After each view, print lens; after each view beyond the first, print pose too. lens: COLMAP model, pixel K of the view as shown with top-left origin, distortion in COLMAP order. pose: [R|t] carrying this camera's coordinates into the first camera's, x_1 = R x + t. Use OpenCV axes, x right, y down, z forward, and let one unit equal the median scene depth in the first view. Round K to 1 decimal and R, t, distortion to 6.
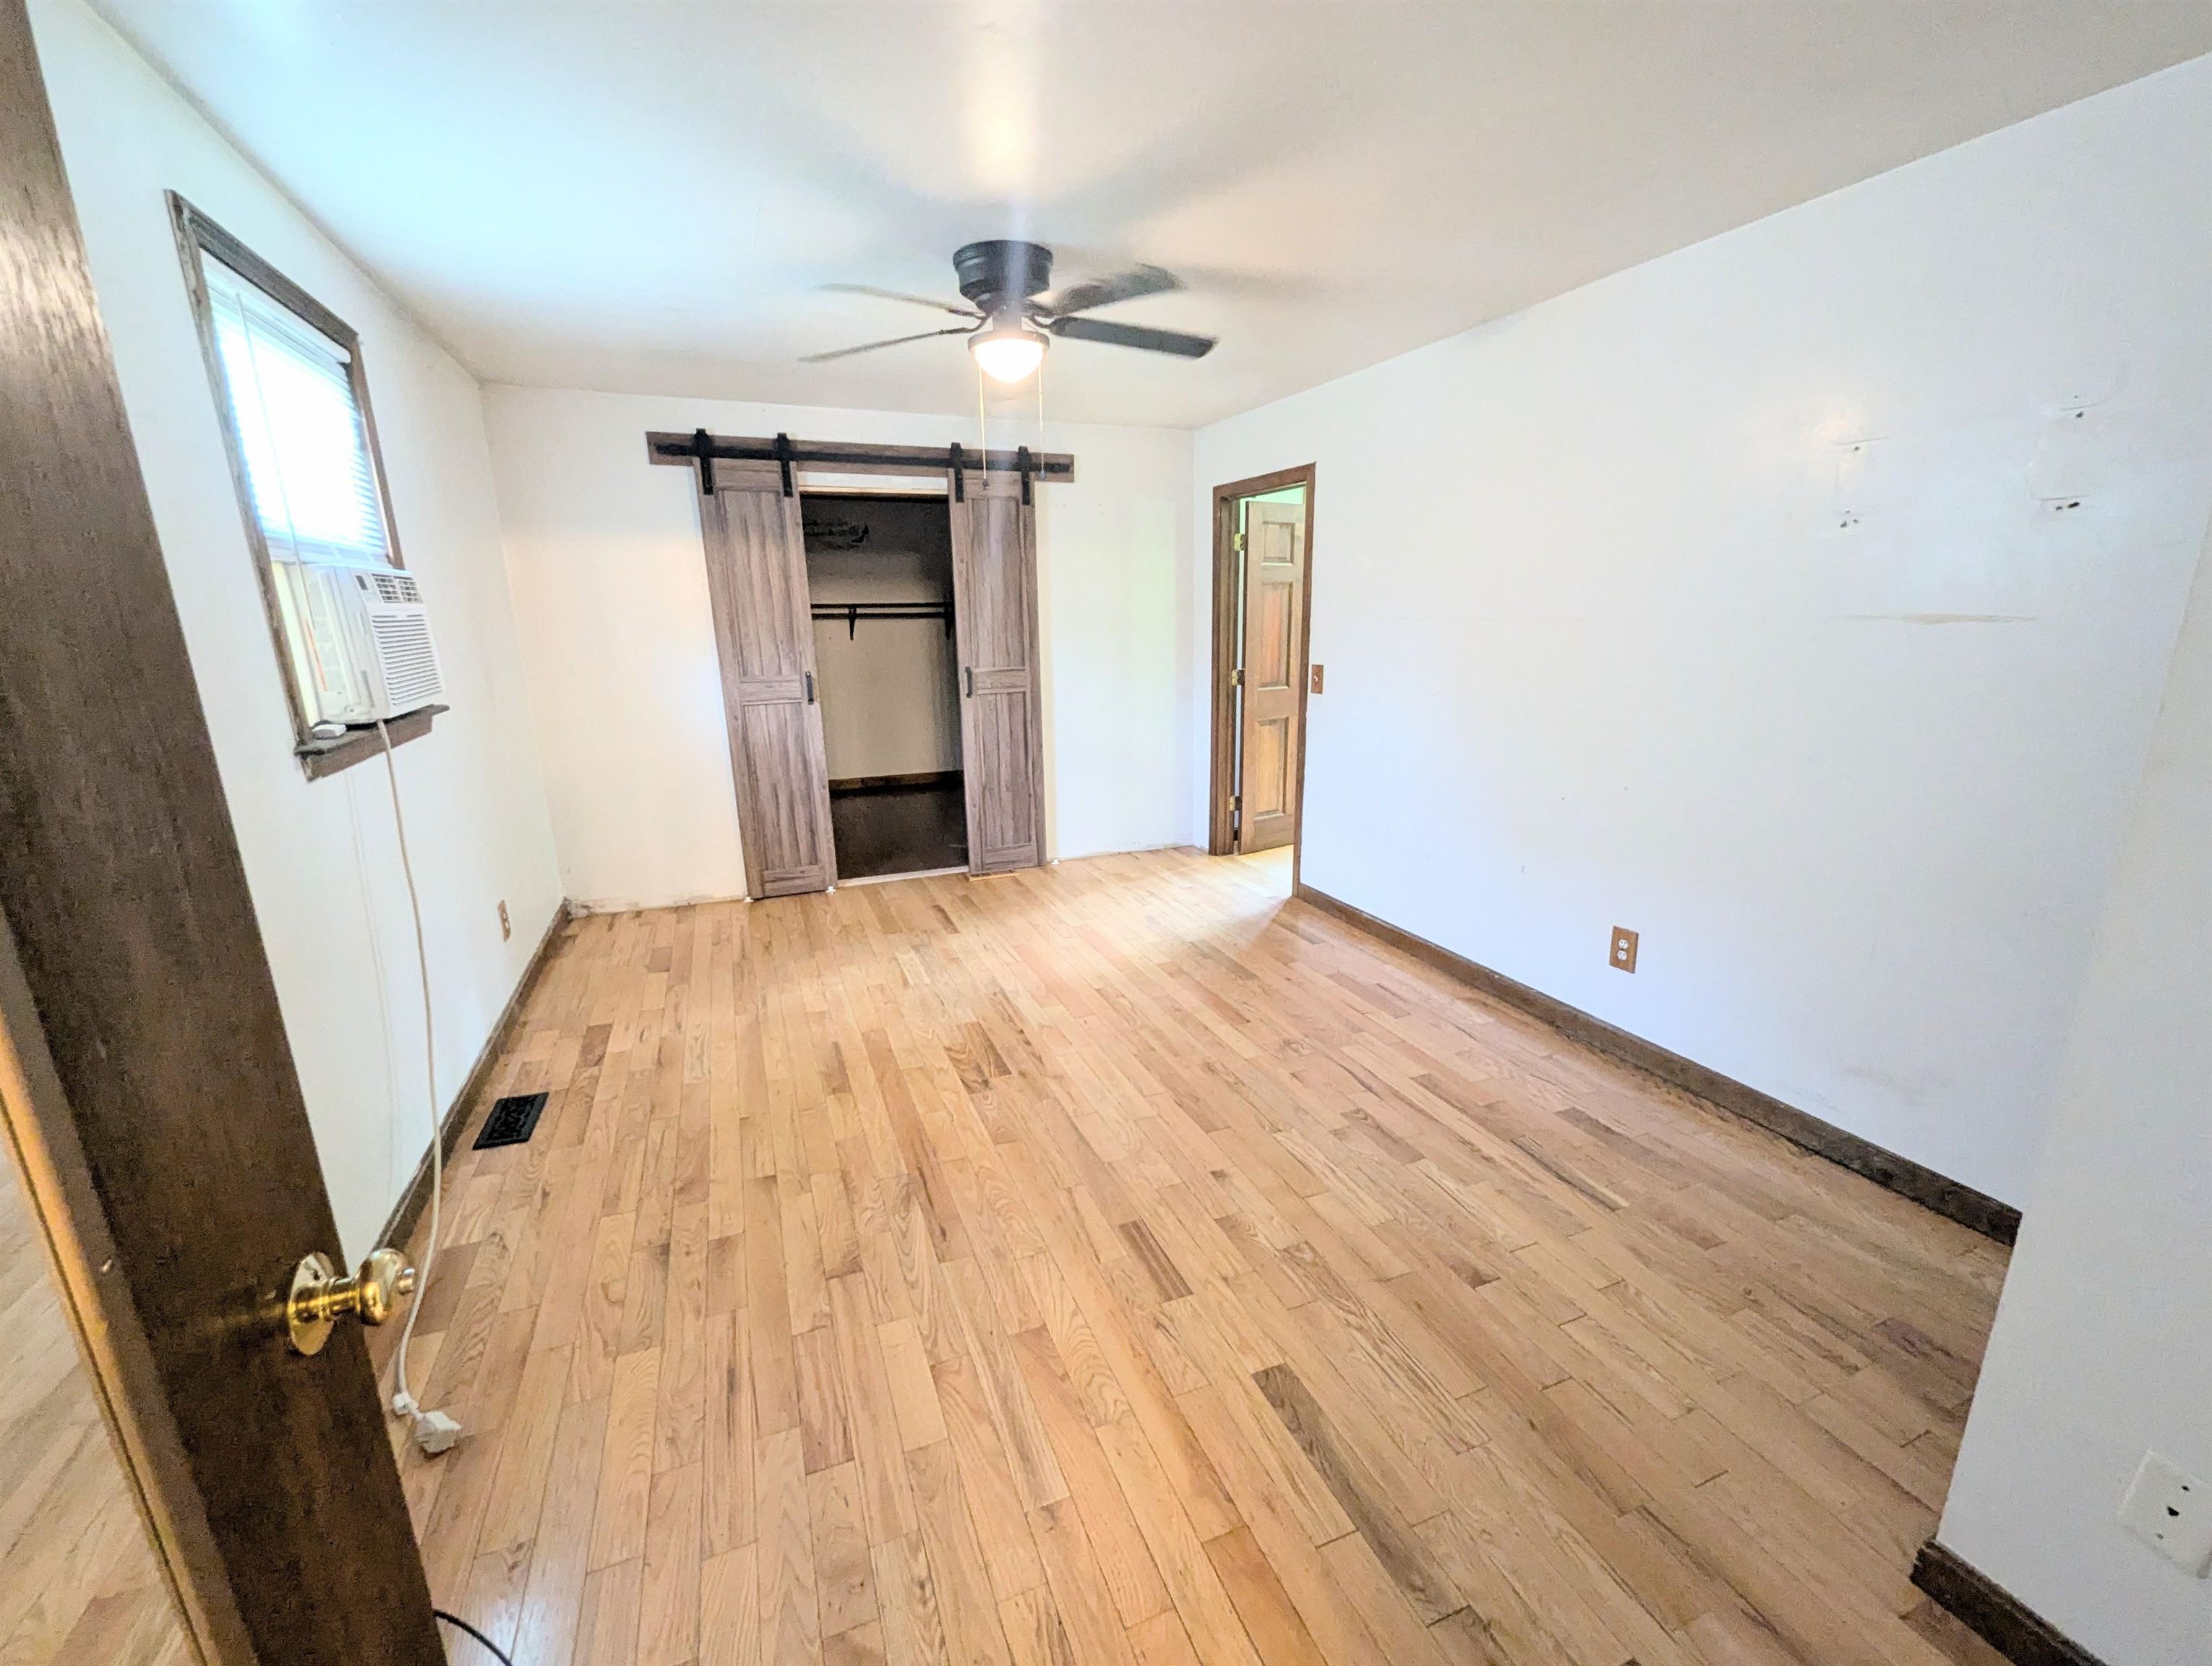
lens RADIAL K [[920.9, 0, 1106.0], [0, 920.9, 833.0], [0, 0, 1]] dist [-0.000575, -0.000534]
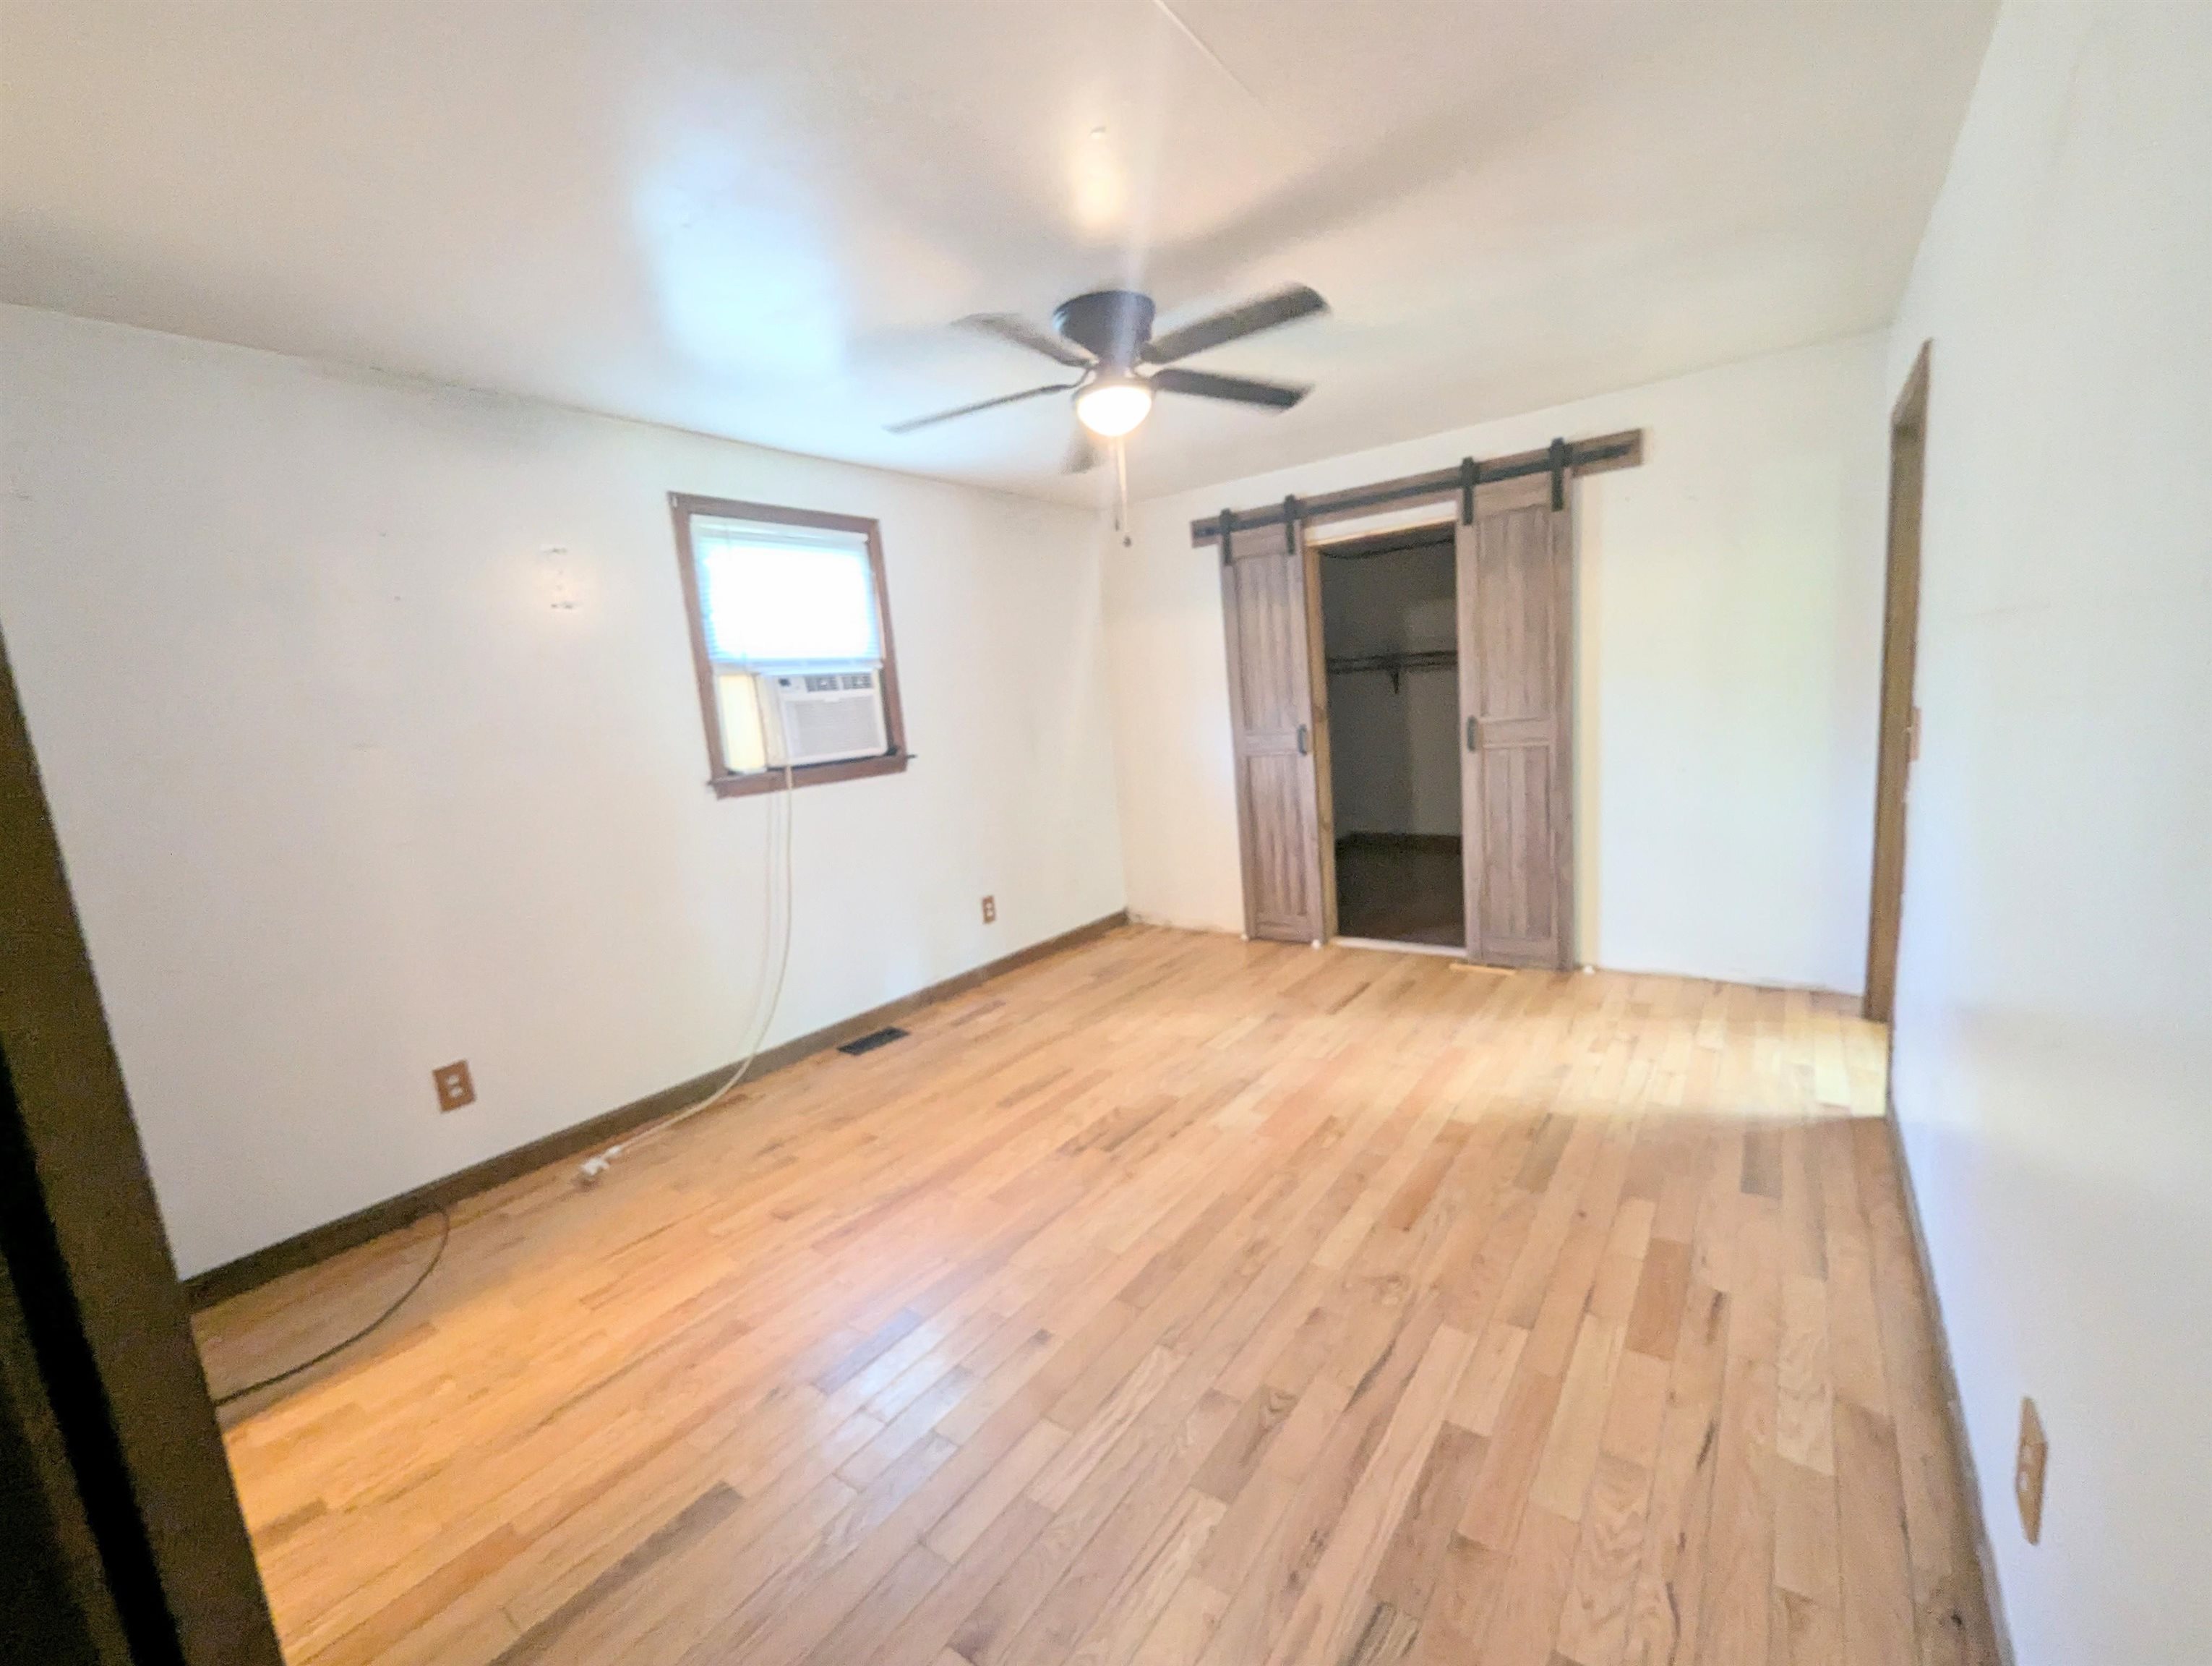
lens RADIAL K [[920.6, 0, 1104.1], [0, 920.6, 833.7], [0, 0, 1]] dist [-0.000710, 0.000482]
pose [[0.518261, 0.095643, -0.849857, 0.453833], [-0.130098, 0.990979, 0.032188, -0.063882], [0.845269, 0.093883, 0.526029, 0.315310]]
